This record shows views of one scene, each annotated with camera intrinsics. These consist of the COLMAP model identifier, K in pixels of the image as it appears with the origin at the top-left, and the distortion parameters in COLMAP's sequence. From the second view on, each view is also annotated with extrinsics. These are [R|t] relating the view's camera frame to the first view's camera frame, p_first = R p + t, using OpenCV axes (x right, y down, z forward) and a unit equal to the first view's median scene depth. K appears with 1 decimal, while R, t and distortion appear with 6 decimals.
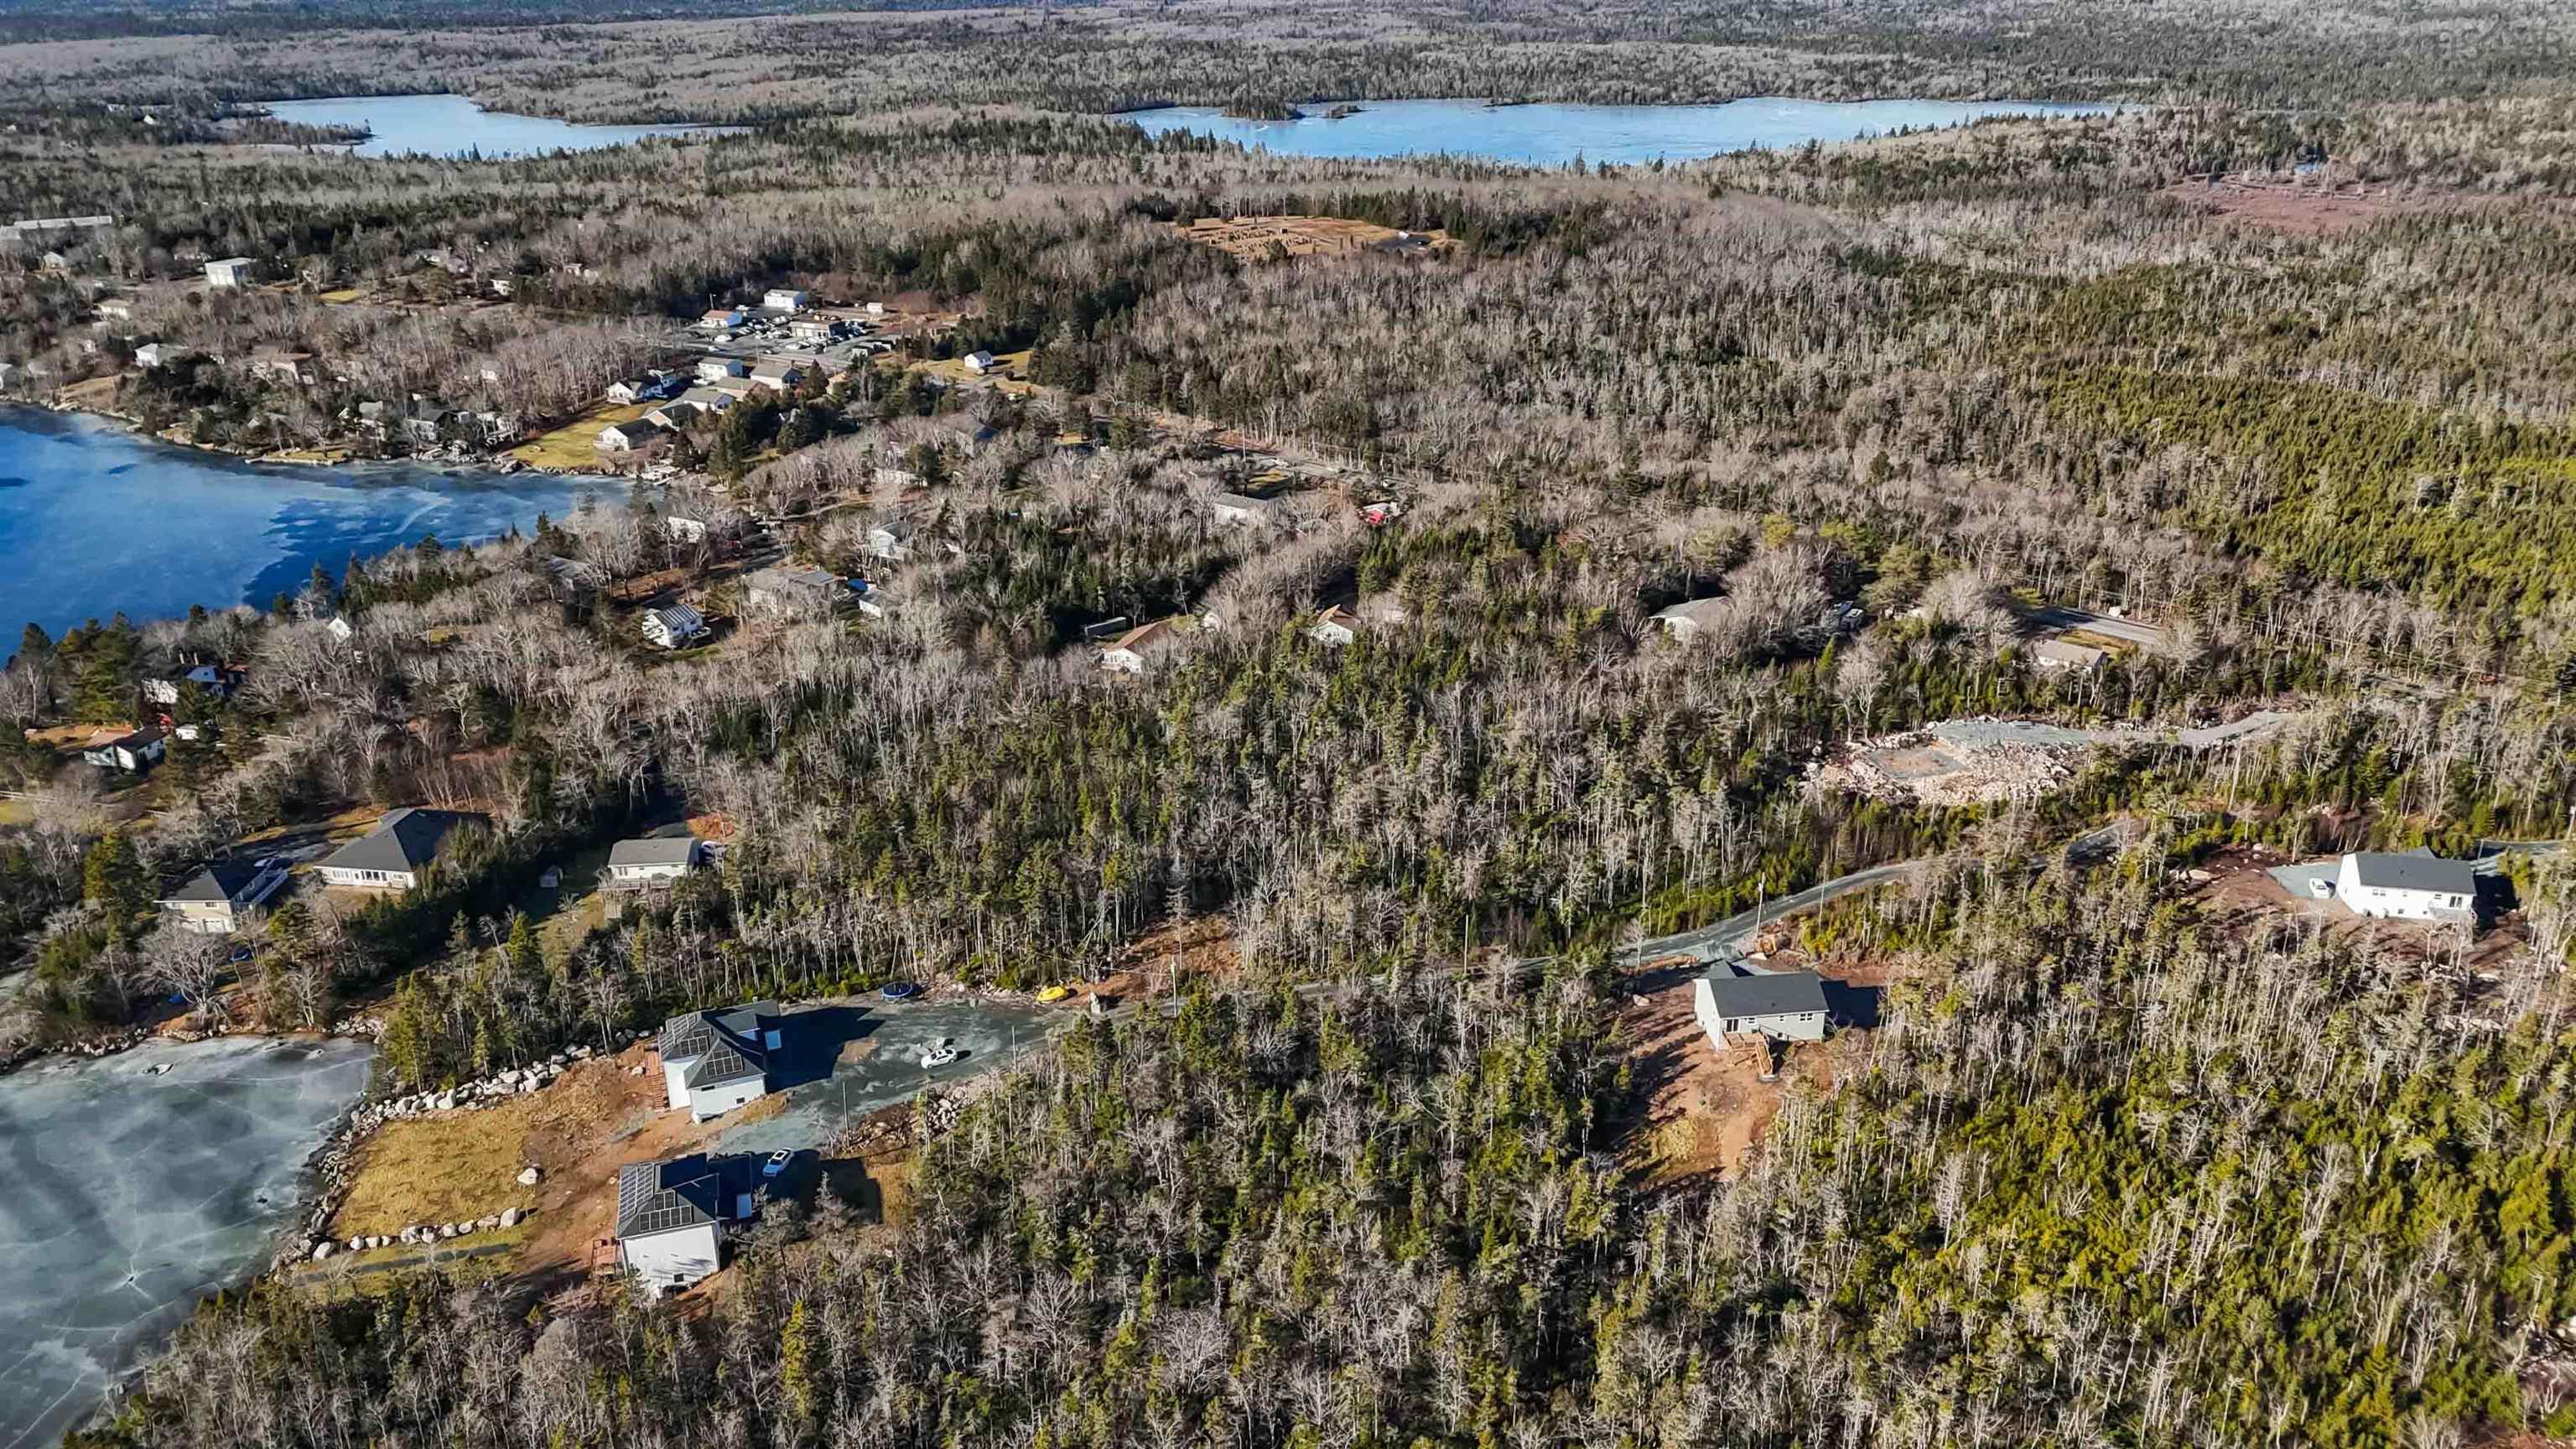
lens RADIAL K [[1873.9, 0, 1287.6], [0, 1873.9, 711.6], [0, 0, 1]] dist [0.070455, -0.053779]
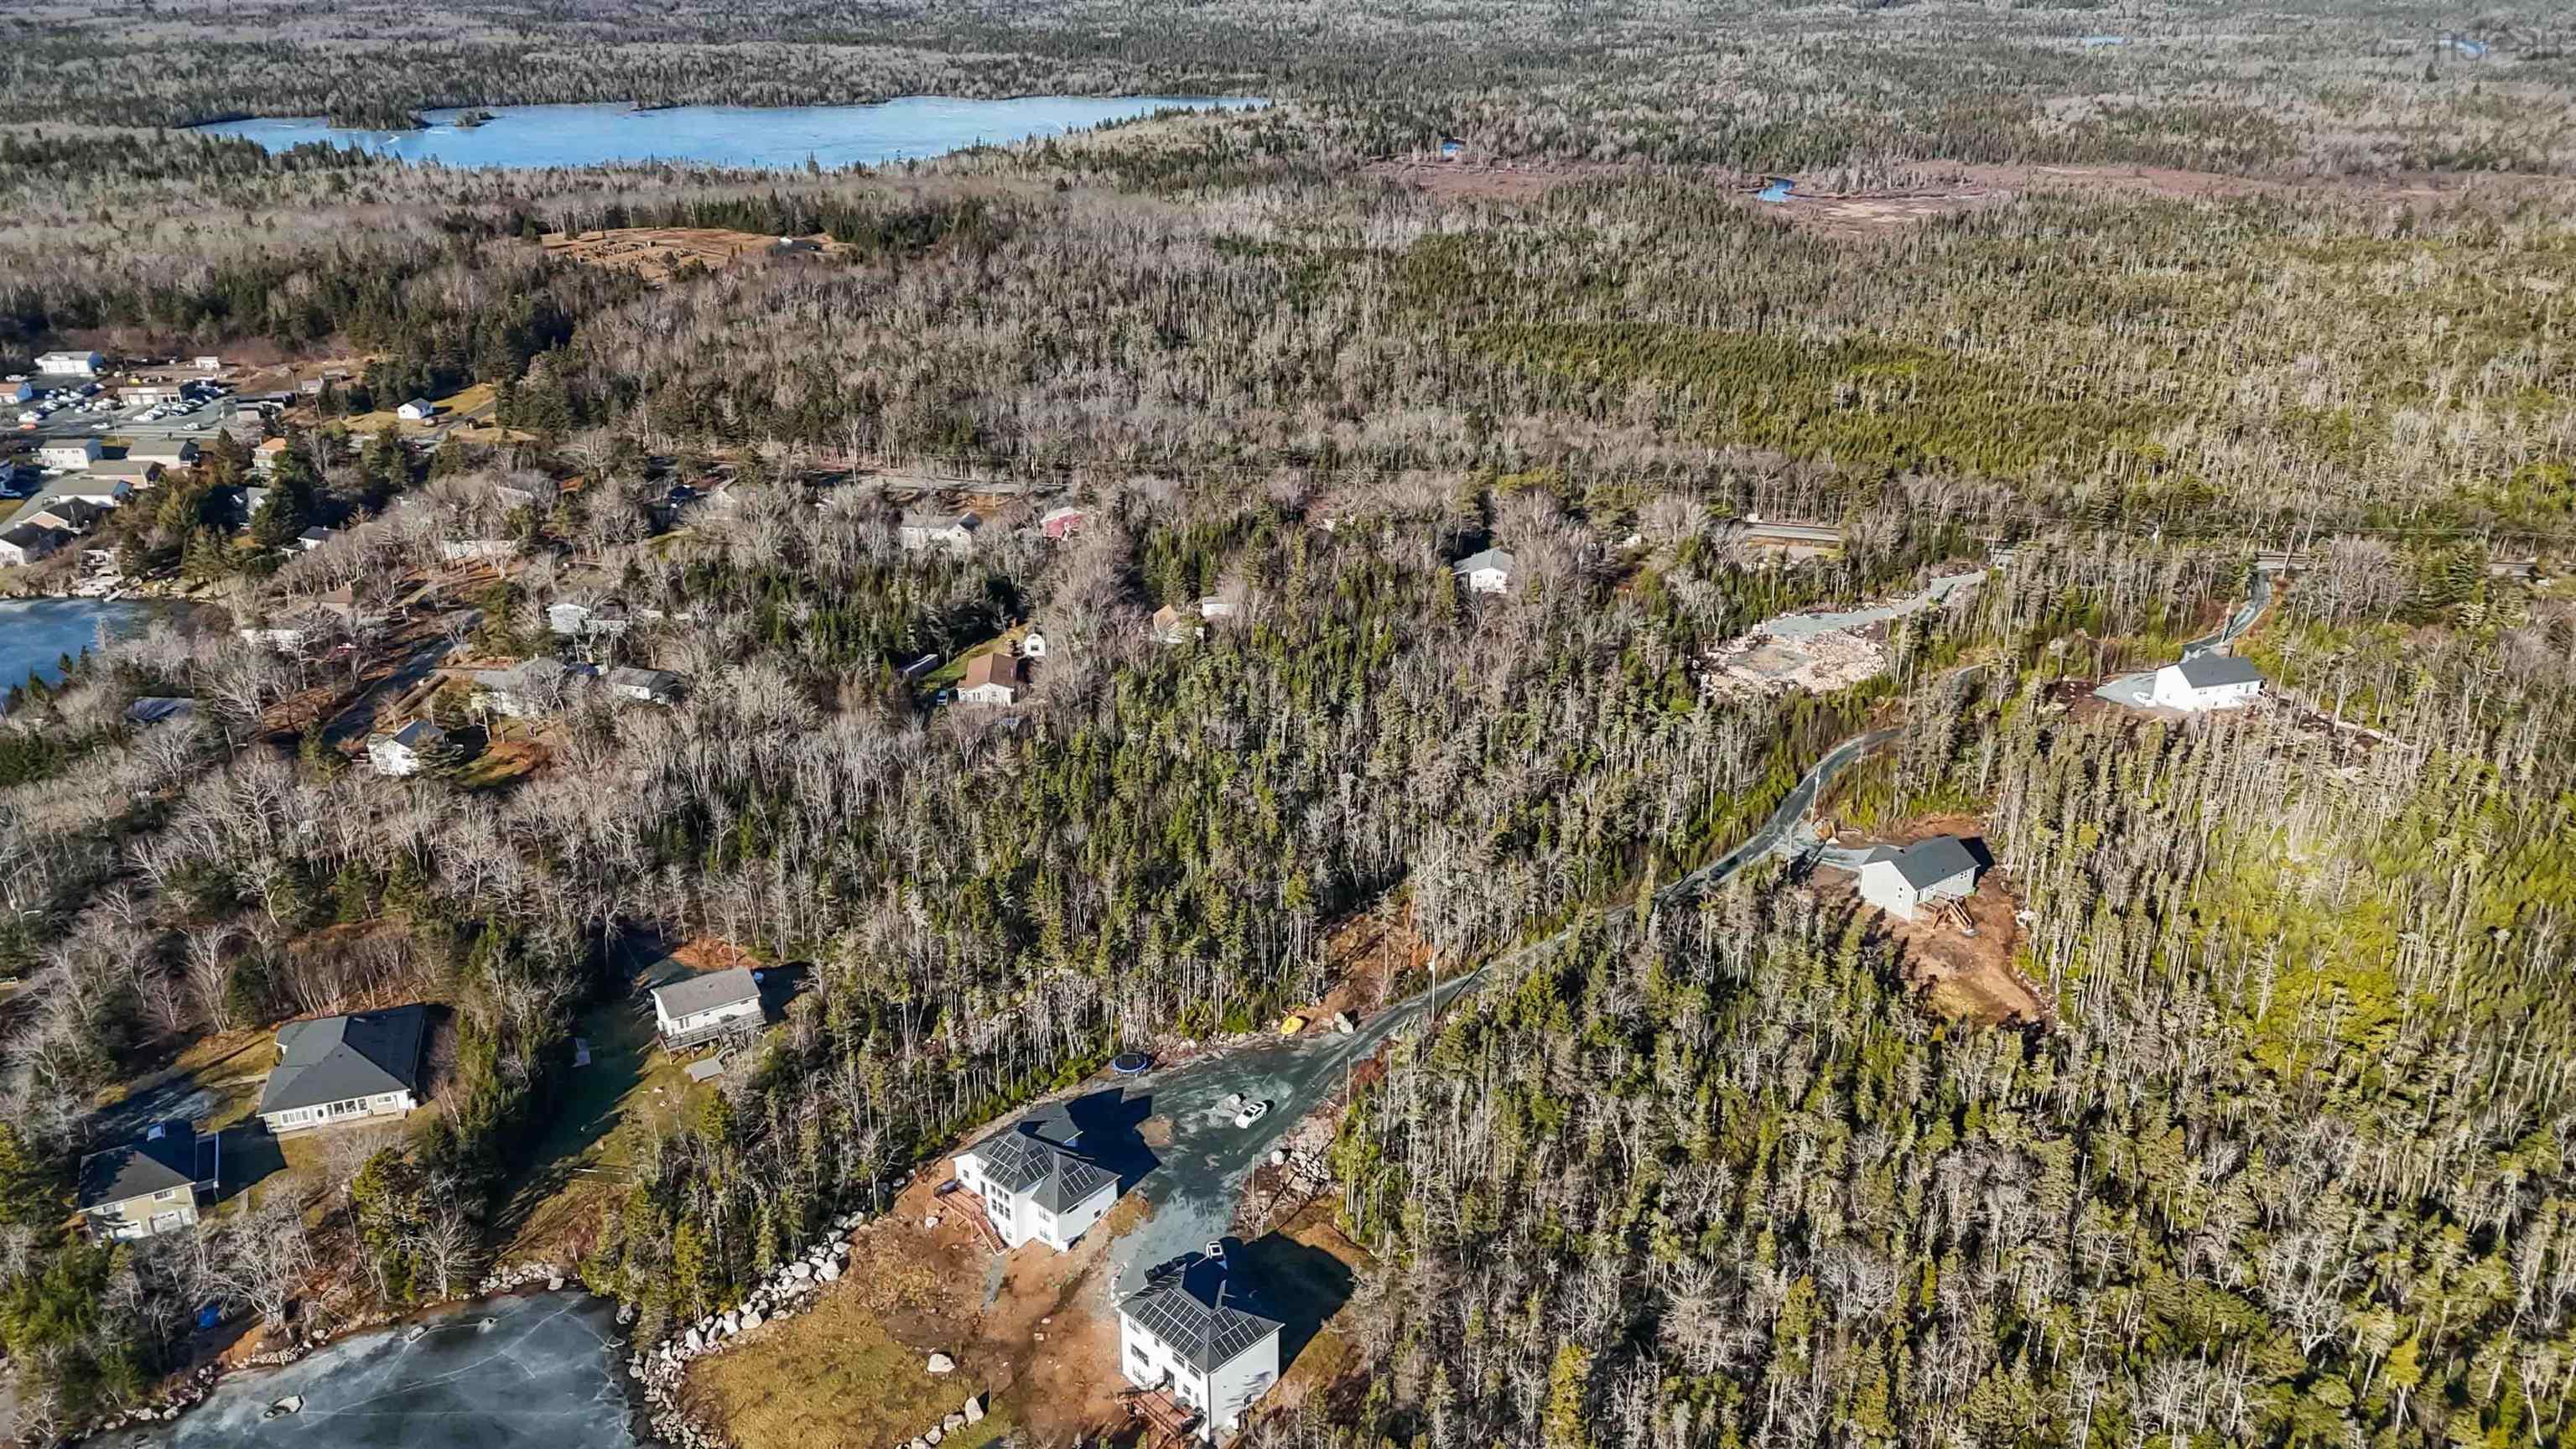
lens RADIAL K [[1873.9, 0, 1287.6], [0, 1873.9, 711.6], [0, 0, 1]] dist [0.070455, -0.053779]
pose [[0.885586, -0.169262, 0.432537, -0.167576], [0.169829, 0.984754, 0.037645, -0.013754], [-0.432314, 0.040120, 0.900830, 0.046011]]
